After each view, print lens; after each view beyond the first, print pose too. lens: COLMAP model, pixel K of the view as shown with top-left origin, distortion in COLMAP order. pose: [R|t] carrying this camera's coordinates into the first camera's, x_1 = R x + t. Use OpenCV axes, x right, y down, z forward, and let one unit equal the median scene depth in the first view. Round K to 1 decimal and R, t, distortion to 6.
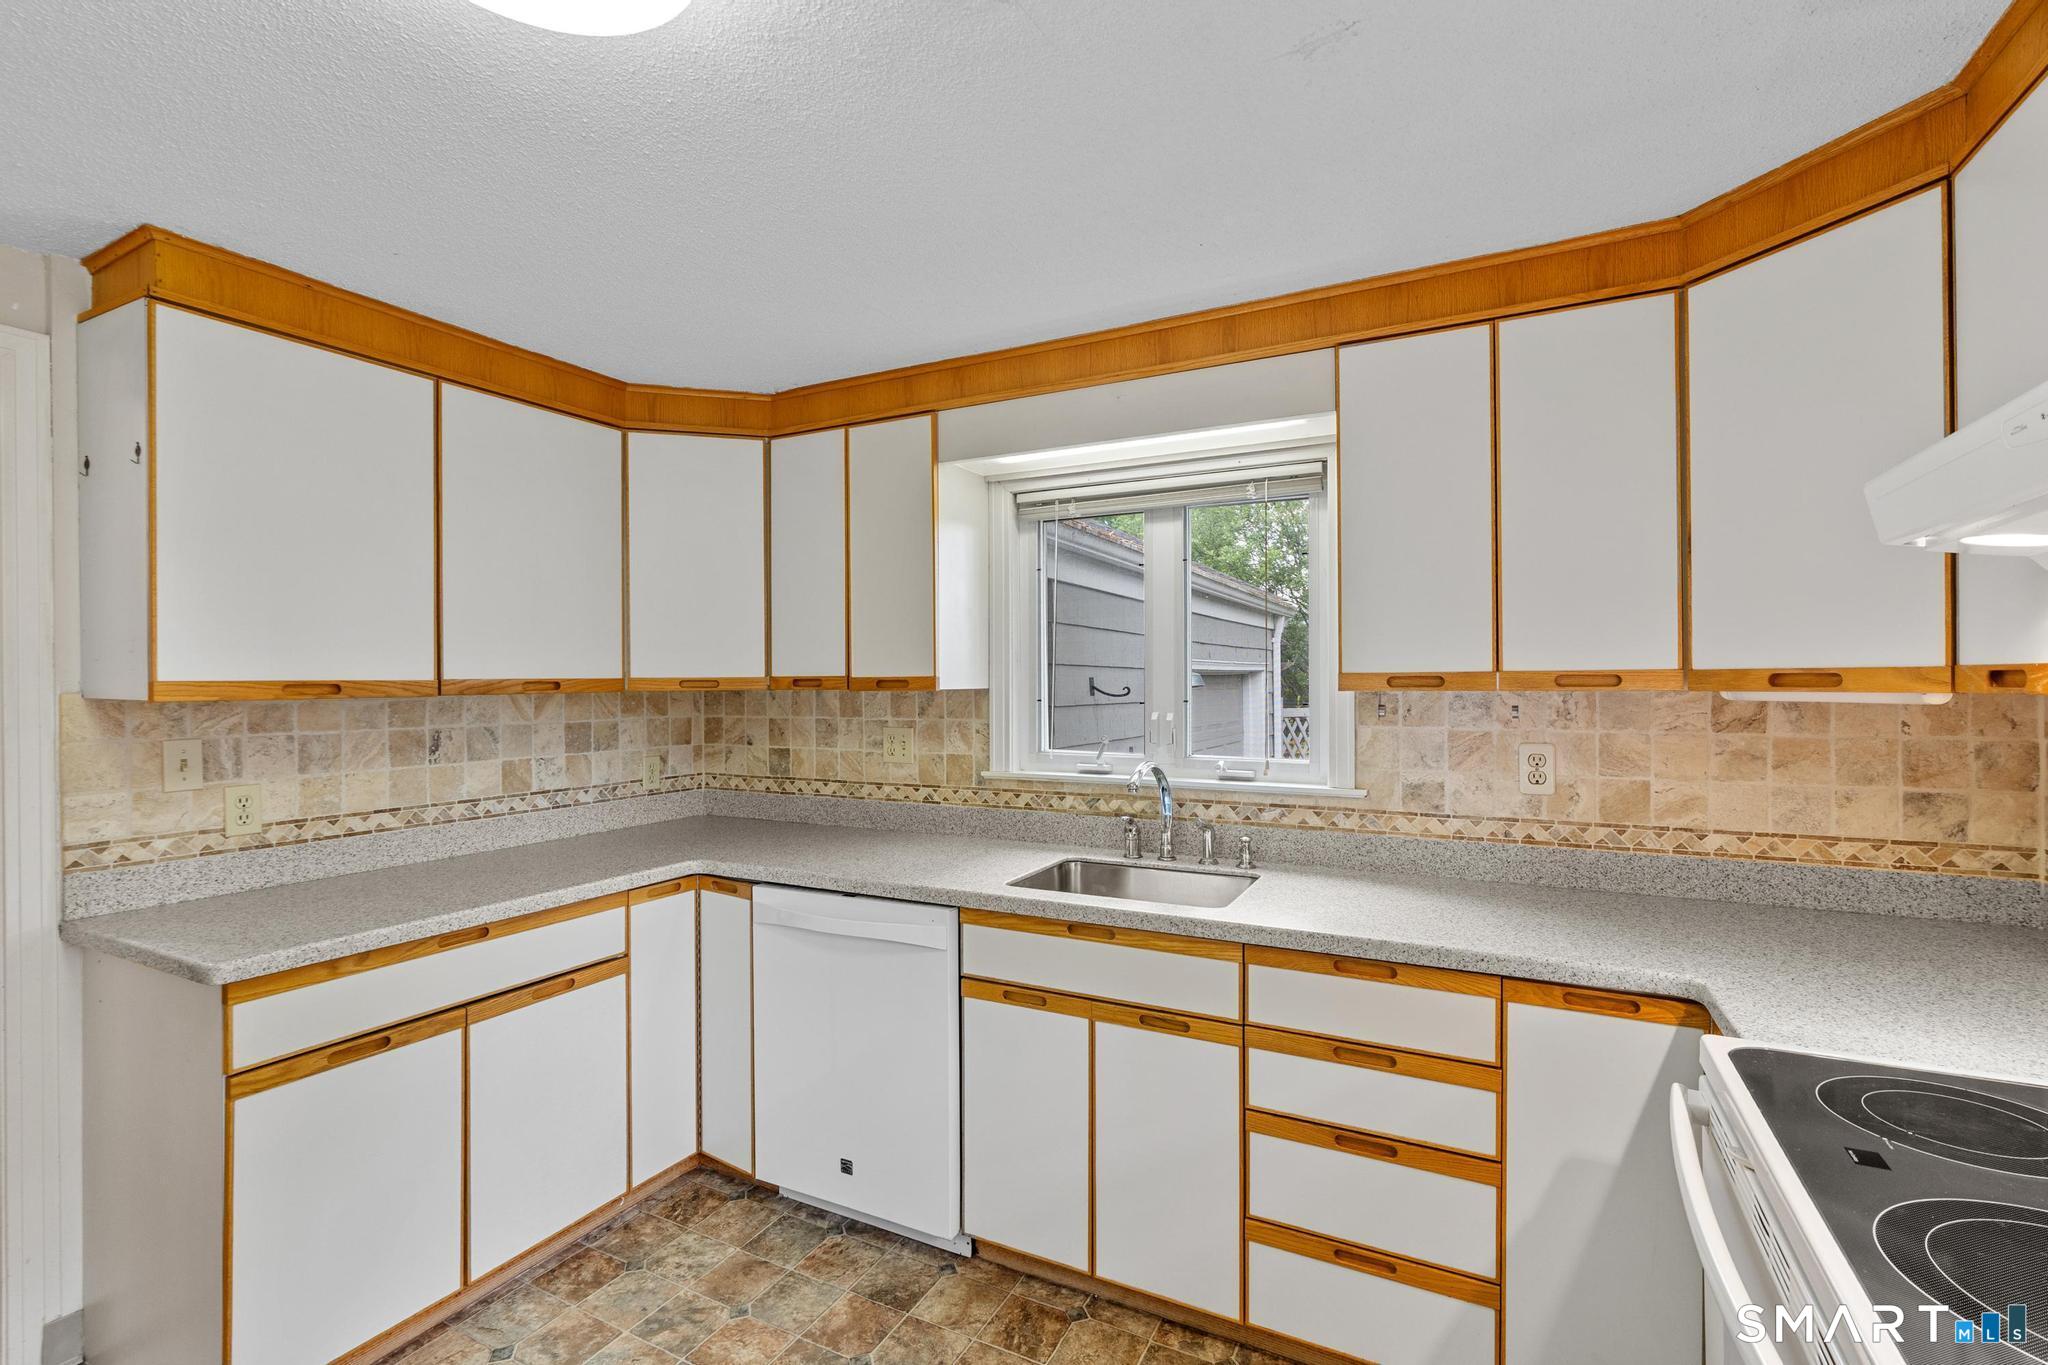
lens RADIAL K [[925.0, 0, 1003.6], [0, 925.0, 685.1], [0, 0, 1]] dist [-0.003126, -0.000009]
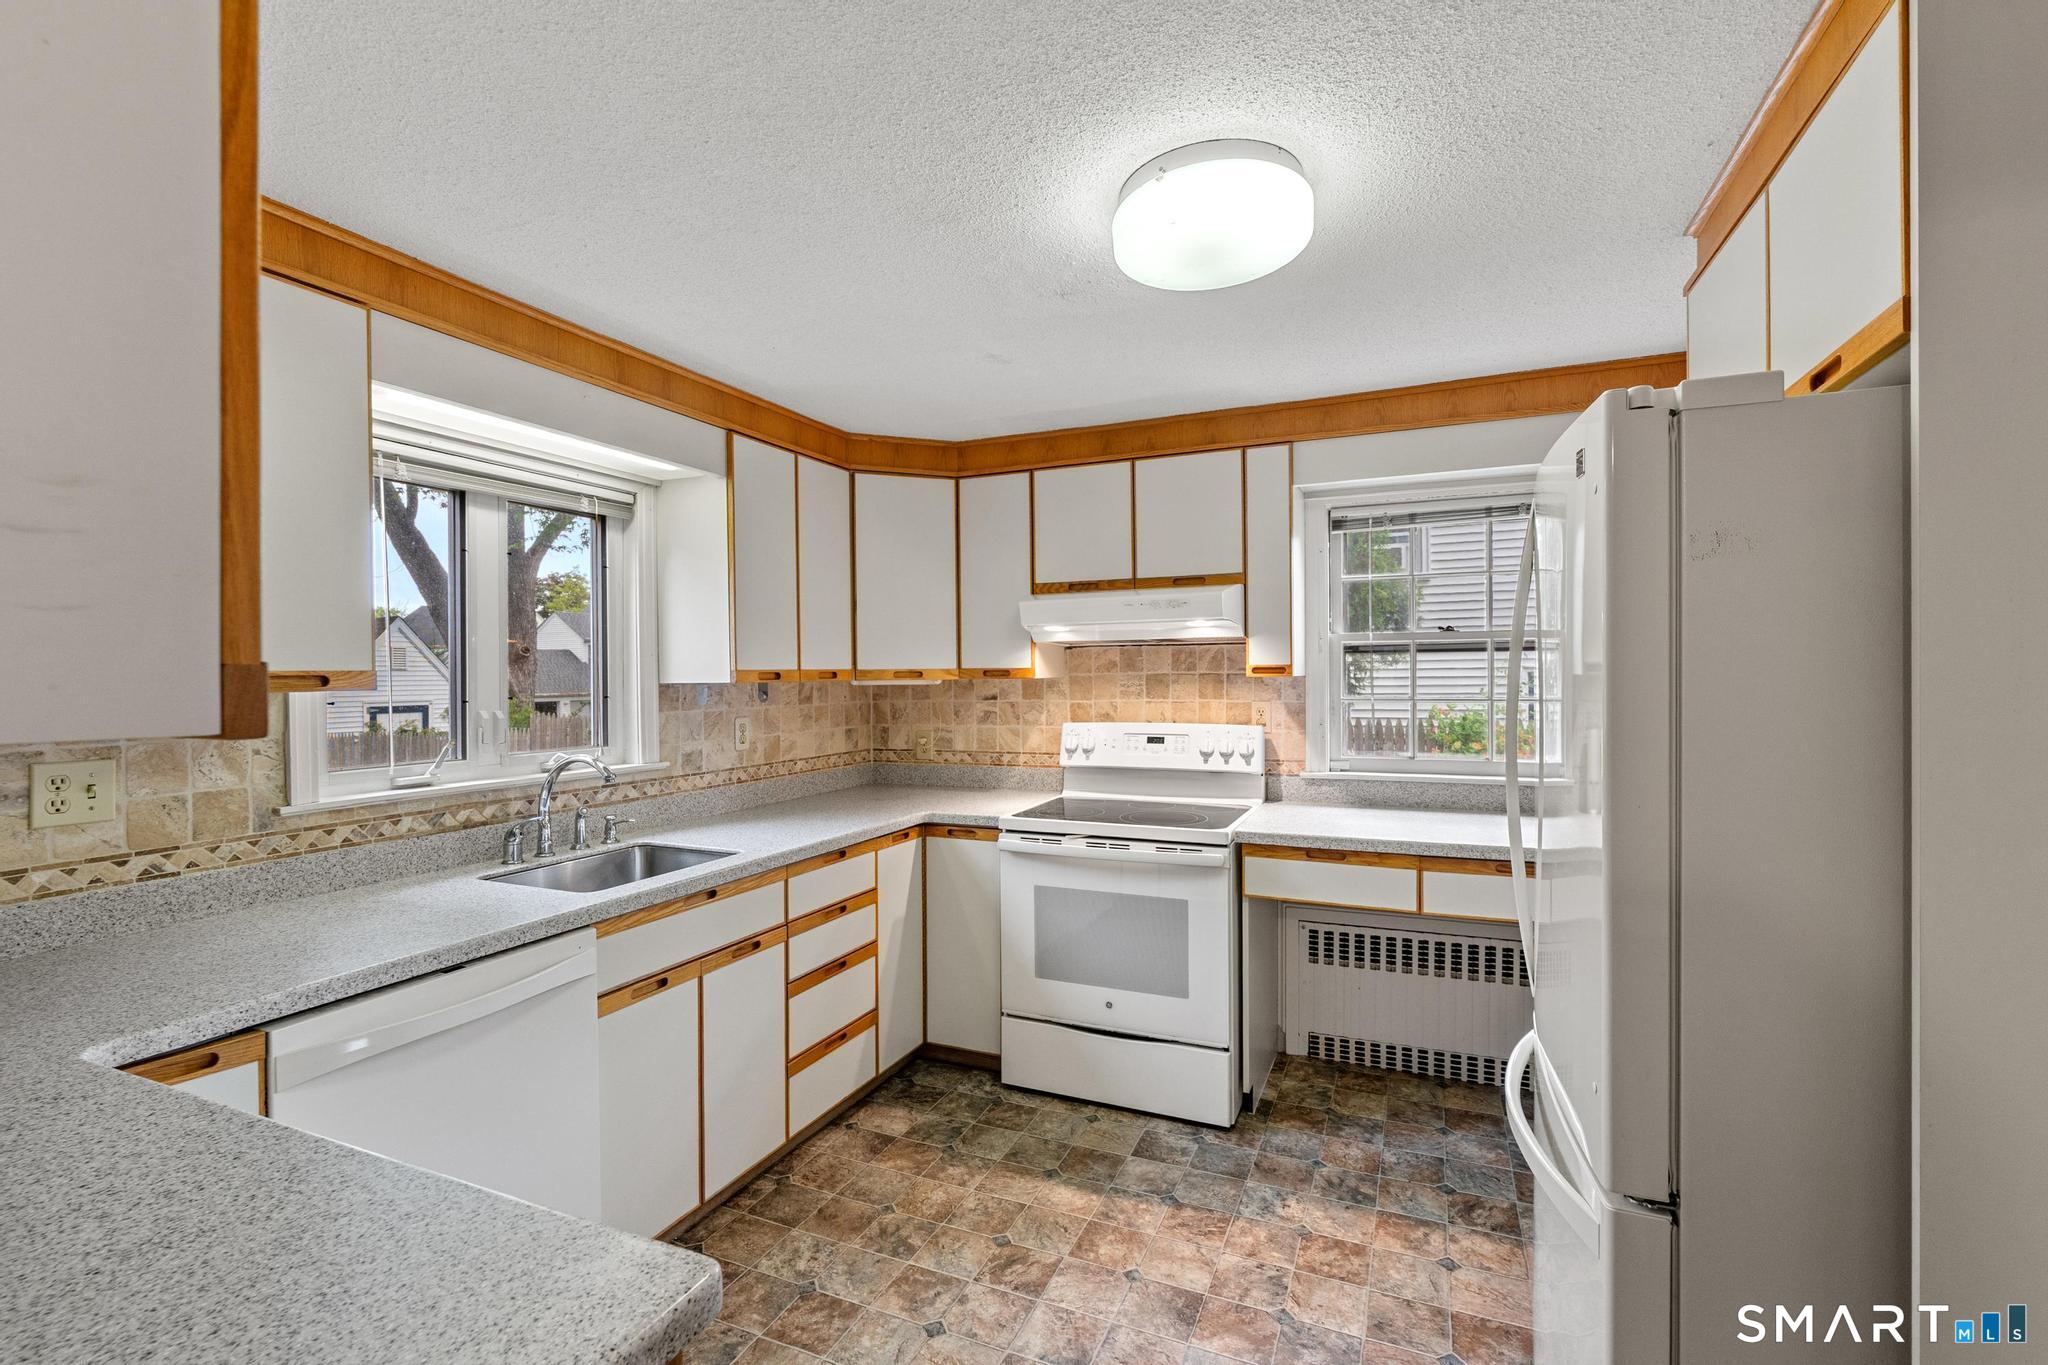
lens RADIAL K [[935.0, 0, 1018.3], [0, 935.0, 672.5], [0, 0, 1]] dist [-0.001033, 0.000133]
pose [[-0.074566, 0.005546, 0.997201, -0.960727], [0.011488, 0.999923, -0.004702, 0.001362], [-0.997150, 0.011105, -0.074624, 0.621680]]
